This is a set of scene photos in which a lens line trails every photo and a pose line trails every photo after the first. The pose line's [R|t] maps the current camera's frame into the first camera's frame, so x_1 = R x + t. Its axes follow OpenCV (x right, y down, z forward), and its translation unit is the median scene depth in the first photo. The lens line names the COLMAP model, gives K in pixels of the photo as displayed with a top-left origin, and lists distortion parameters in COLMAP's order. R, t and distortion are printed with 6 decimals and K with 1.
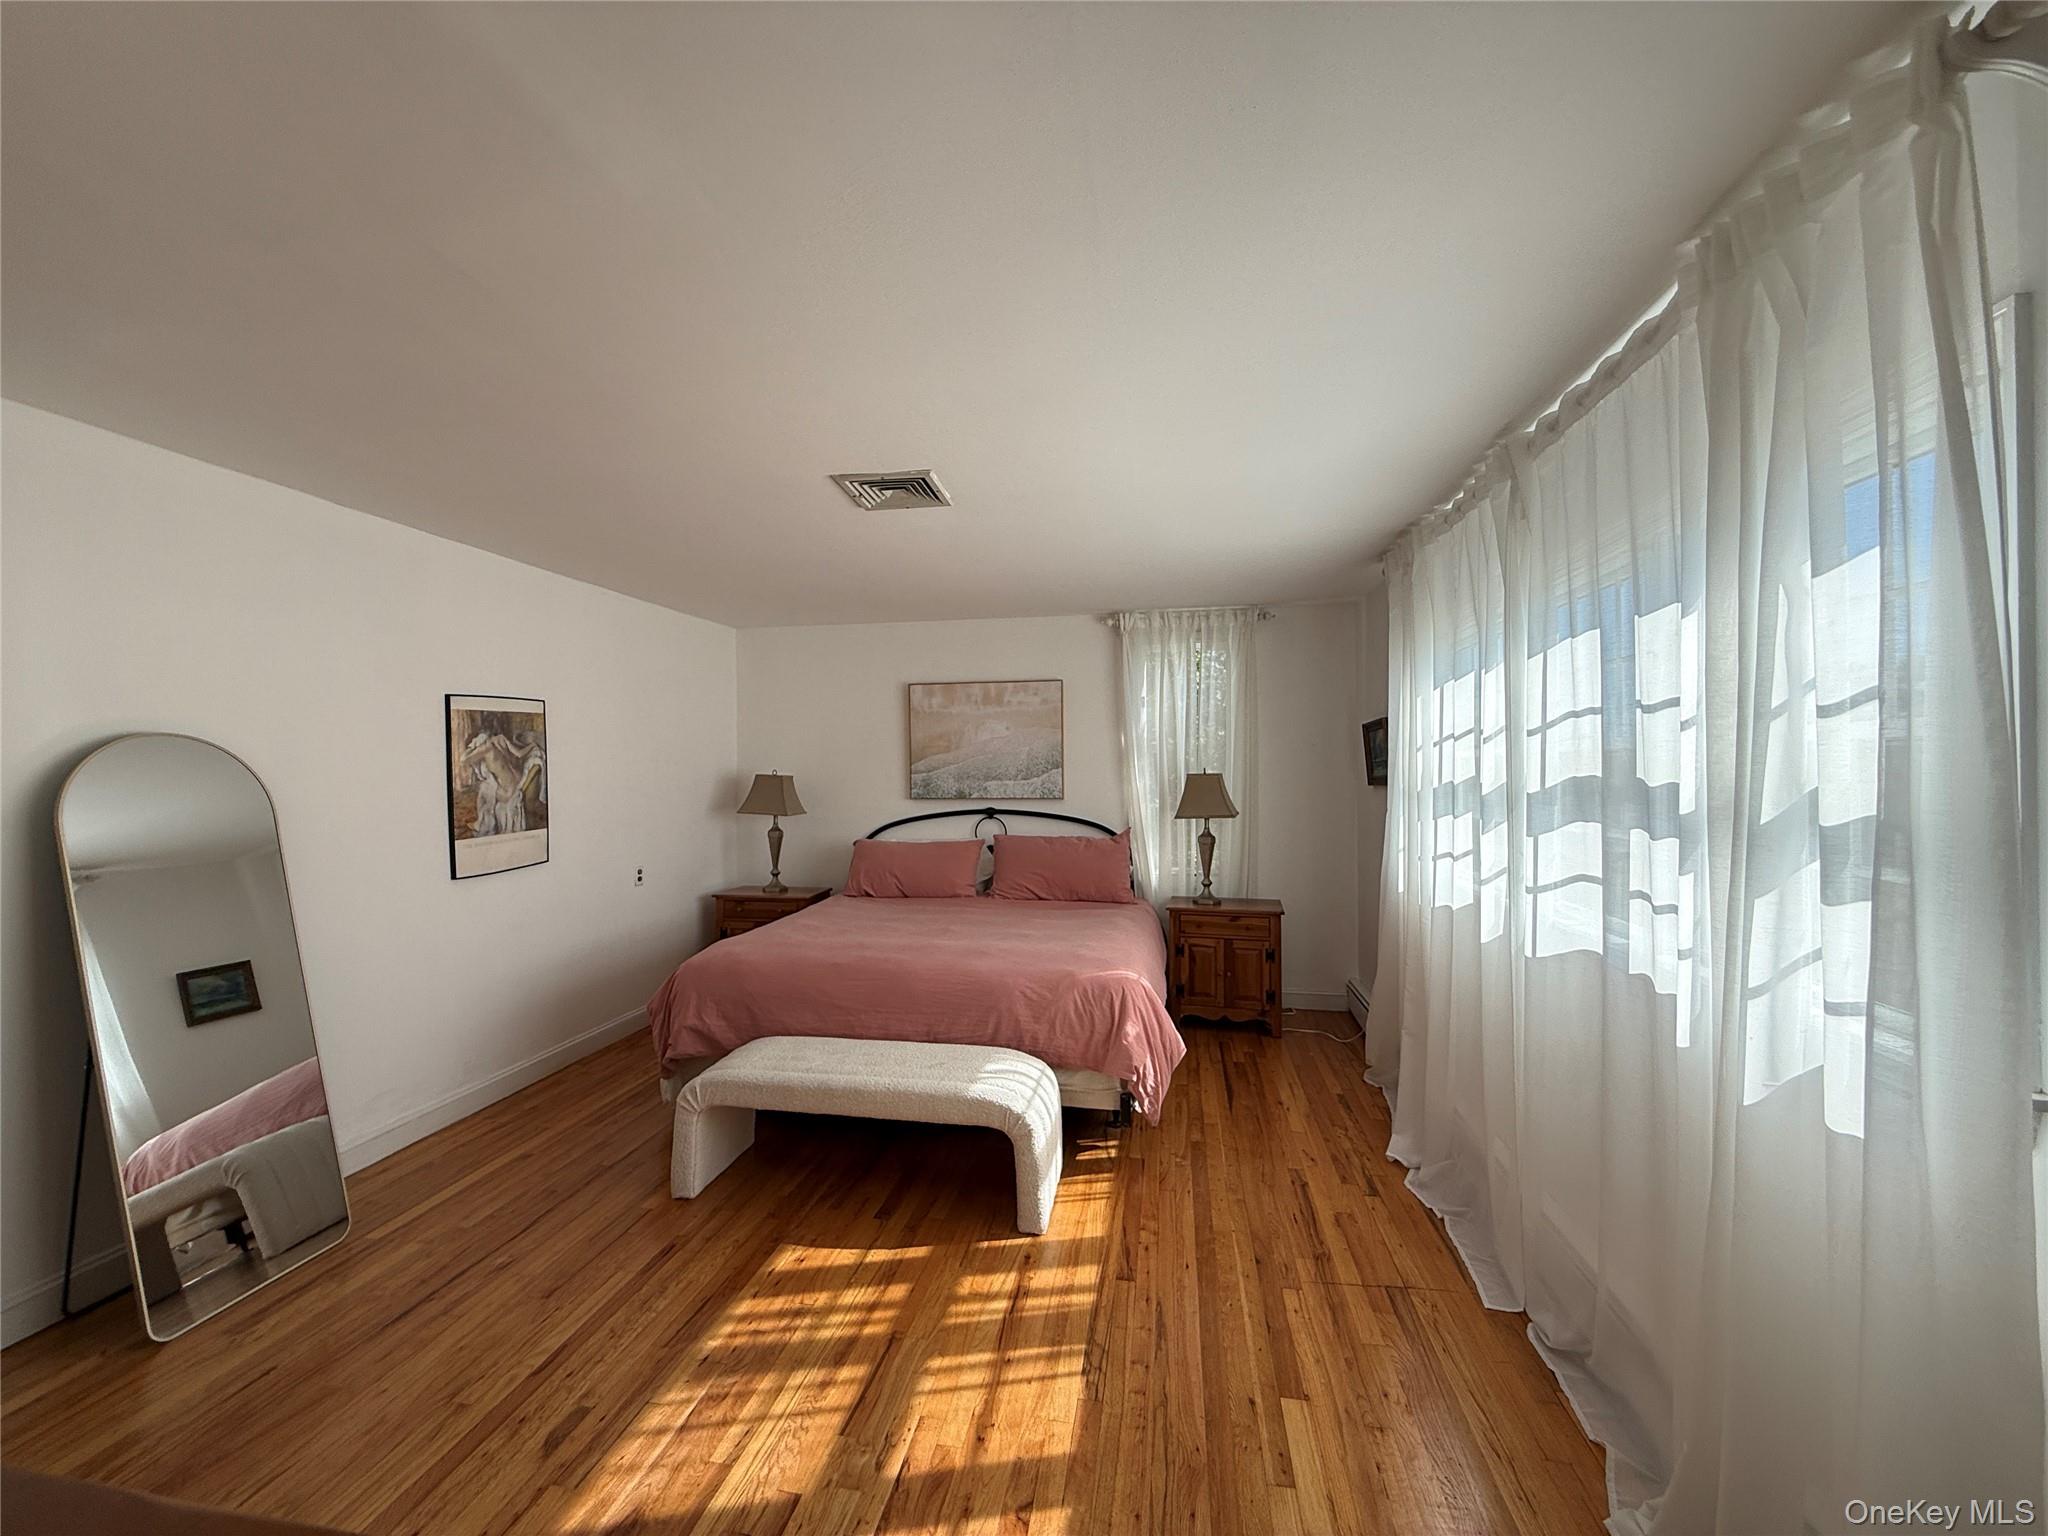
lens RADIAL K [[820.9, 0, 1002.6], [0, 820.9, 767.5], [0, 0, 1]] dist [0.001244, -0.000212]
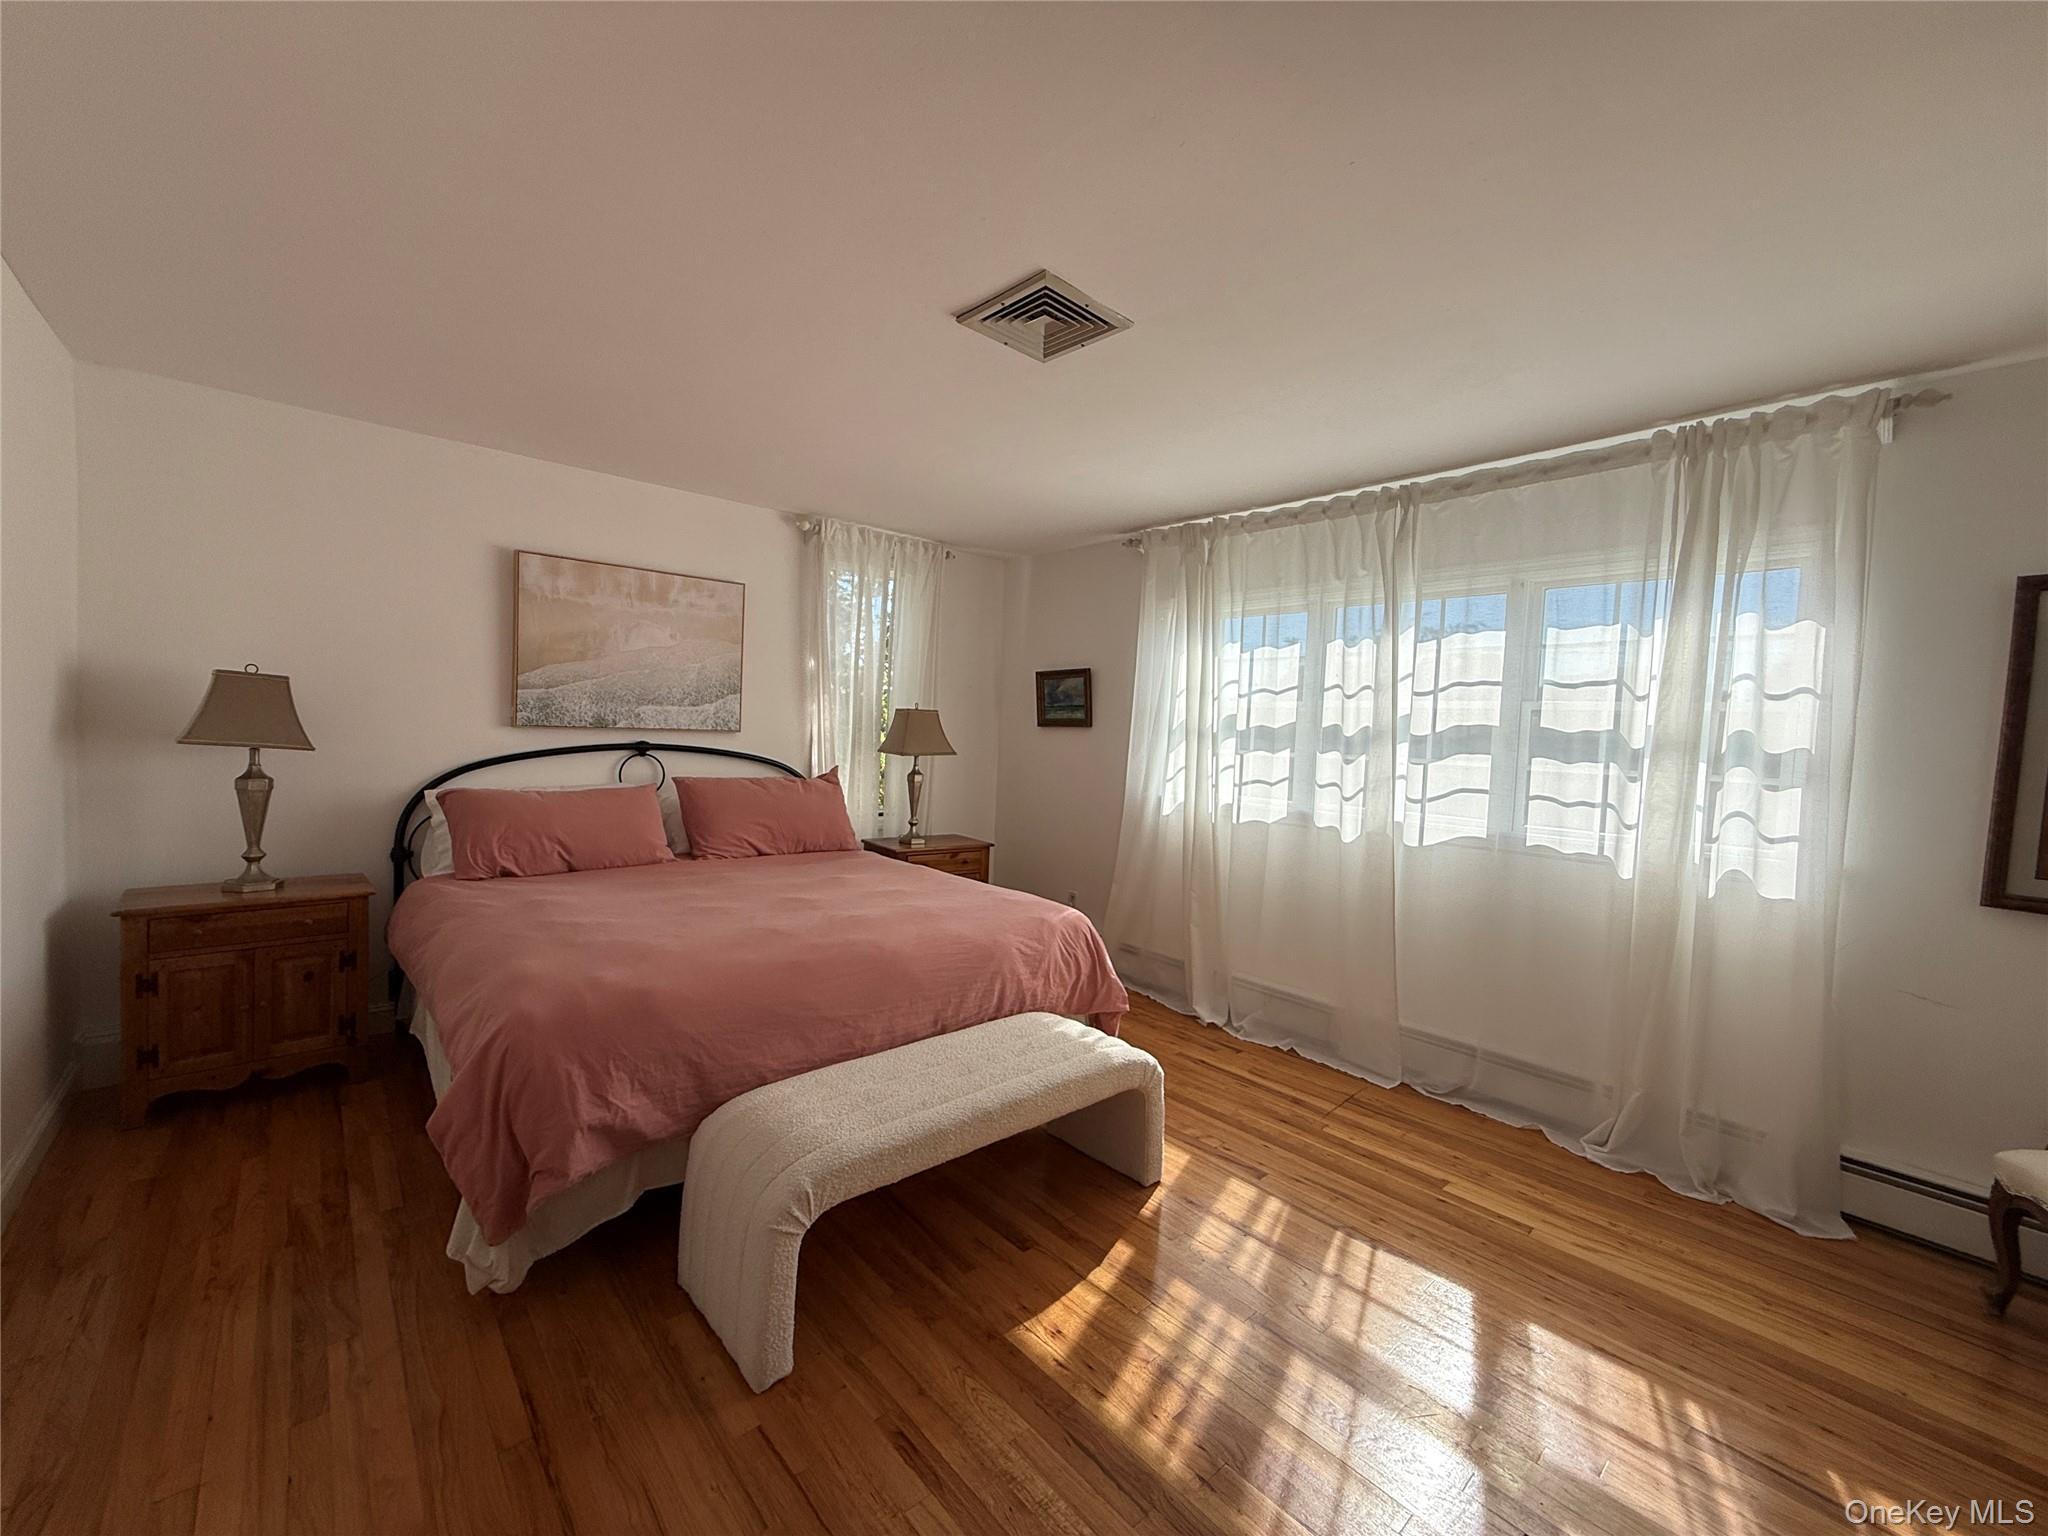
lens RADIAL K [[820.9, 0, 1045.0], [0, 820.9, 761.1], [0, 0, 1]] dist [0.001244, -0.000212]
pose [[0.606476, -0.002999, 0.795096, -0.446609], [-0.046517, 0.998146, 0.039246, 0.024308], [-0.793740, -0.060787, 0.605212, 0.306501]]
